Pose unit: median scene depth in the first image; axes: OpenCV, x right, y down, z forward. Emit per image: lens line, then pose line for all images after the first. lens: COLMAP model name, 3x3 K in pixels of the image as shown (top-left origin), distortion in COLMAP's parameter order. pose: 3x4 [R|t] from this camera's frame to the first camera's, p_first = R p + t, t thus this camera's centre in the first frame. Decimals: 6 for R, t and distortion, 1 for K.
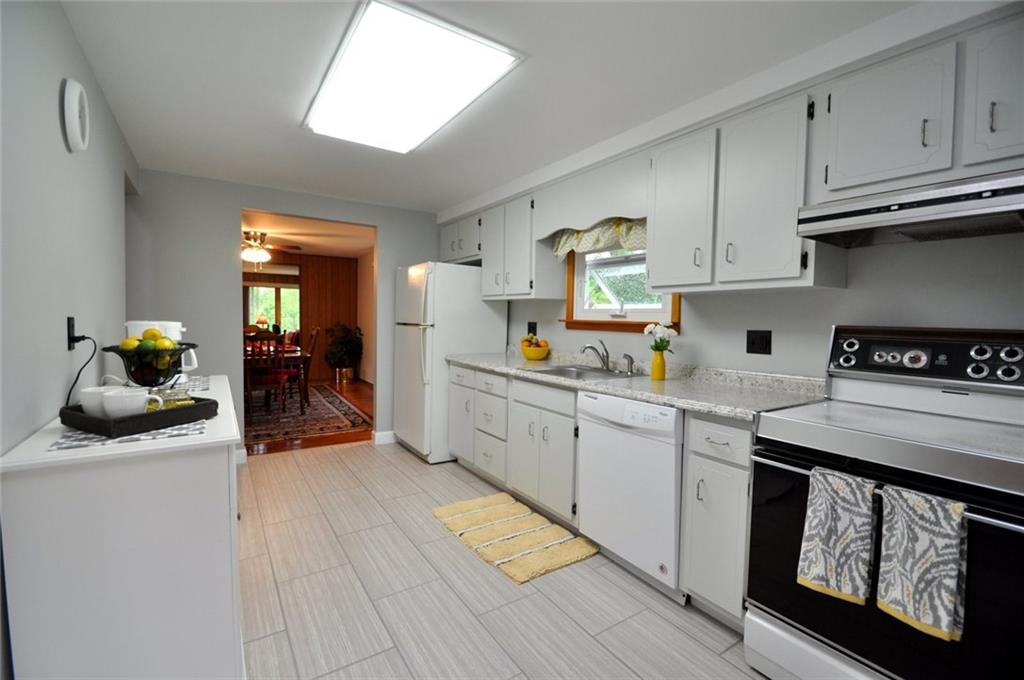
lens RADIAL K [[453.5, 0, 512.0], [0, 453.5, 340.0], [0, 0, 1]] dist [0.001939, -0.007946]
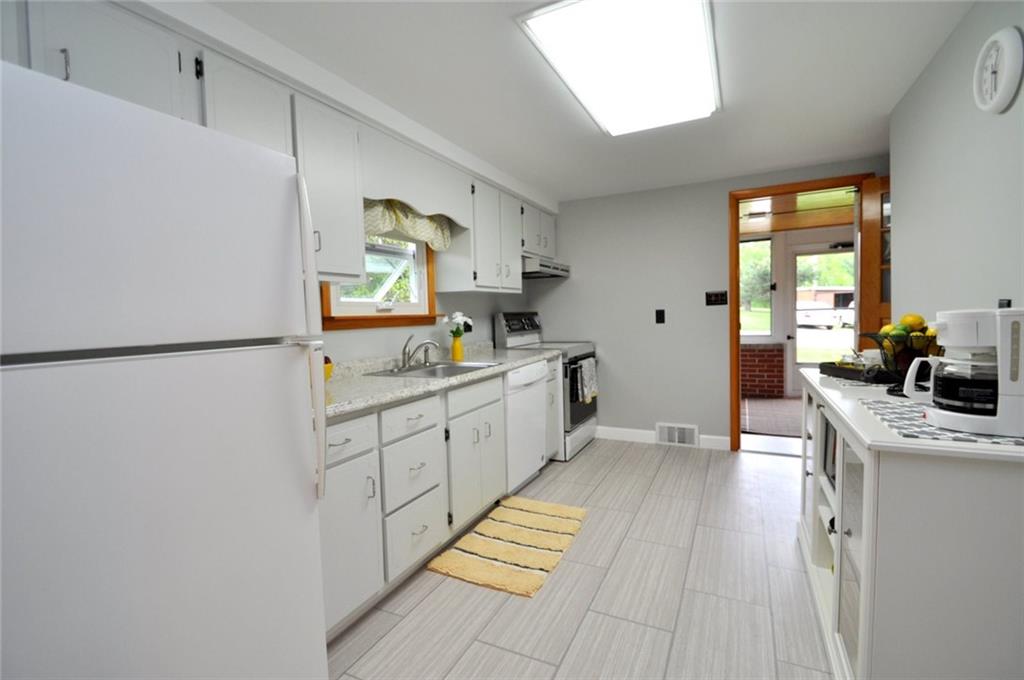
lens RADIAL K [[453.5, 0, 512.0], [0, 453.5, 340.0], [0, 0, 1]] dist [0.001939, -0.007946]
pose [[-0.500069, -0.052043, 0.864420, -1.085377], [0.065404, 0.993072, 0.097625, -0.104757], [-0.863512, 0.105356, -0.493201, 1.965296]]
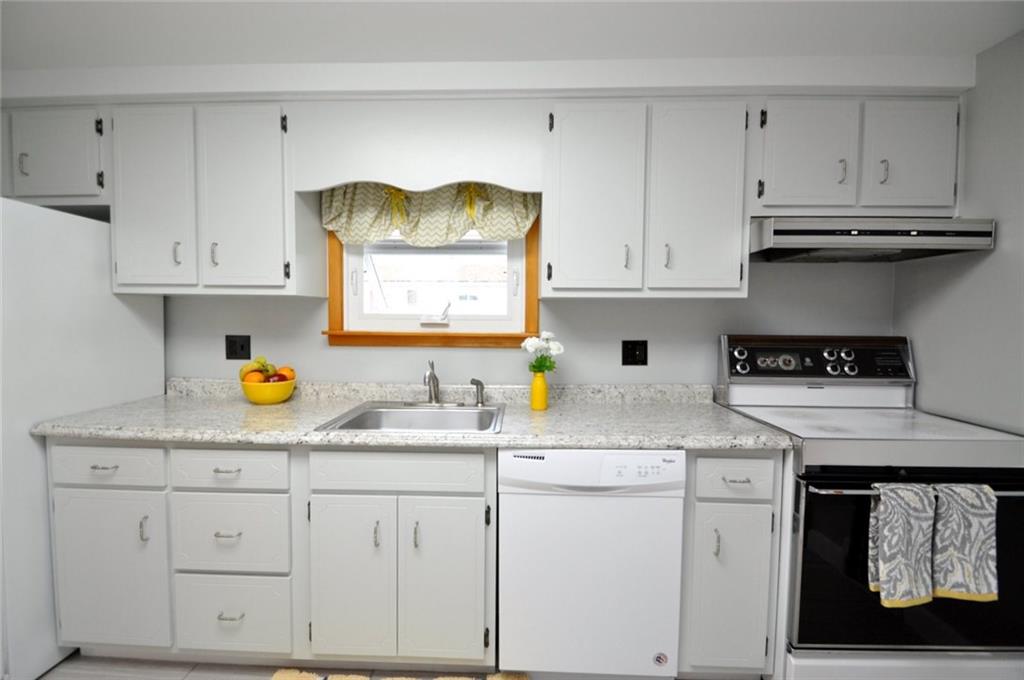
lens RADIAL K [[453.5, 0, 512.0], [0, 453.5, 340.0], [0, 0, 1]] dist [0.001939, -0.007946]
pose [[0.579388, -0.051603, 0.813416, -0.430813], [0.042525, 0.998548, 0.033058, -0.075641], [-0.813941, 0.015437, 0.580742, 0.785112]]
